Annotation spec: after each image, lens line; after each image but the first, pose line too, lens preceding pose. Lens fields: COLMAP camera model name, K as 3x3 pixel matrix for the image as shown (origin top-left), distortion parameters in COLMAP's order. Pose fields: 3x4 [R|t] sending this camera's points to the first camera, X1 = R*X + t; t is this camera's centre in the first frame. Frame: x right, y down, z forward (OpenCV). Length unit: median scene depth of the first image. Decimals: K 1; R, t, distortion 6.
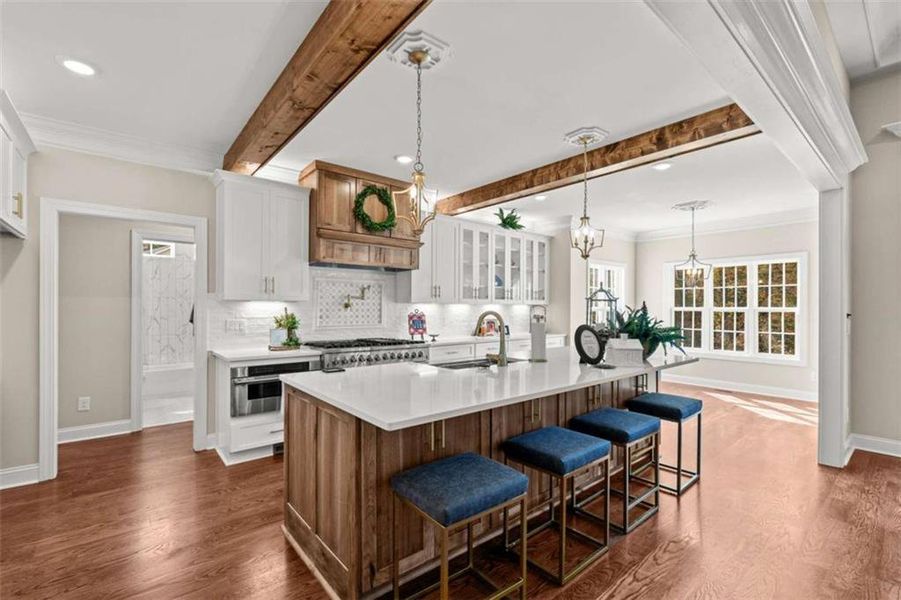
lens RADIAL K [[396.7, 0, 449.6], [0, 396.7, 301.7], [0, 0, 1]] dist [-0.004600, -0.000187]
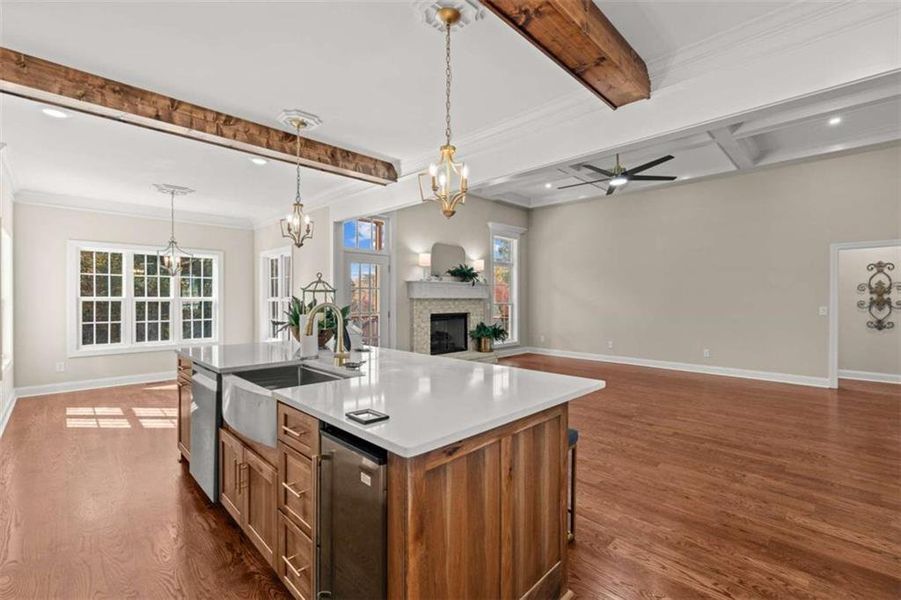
lens RADIAL K [[396.7, 0, 449.6], [0, 396.7, 301.7], [0, 0, 1]] dist [-0.004600, -0.000187]
pose [[-0.099739, -0.013146, 0.994927, -0.429989], [-0.014724, 0.999823, 0.011734, 0.004717], [-0.994905, -0.013479, -0.099915, 0.476365]]
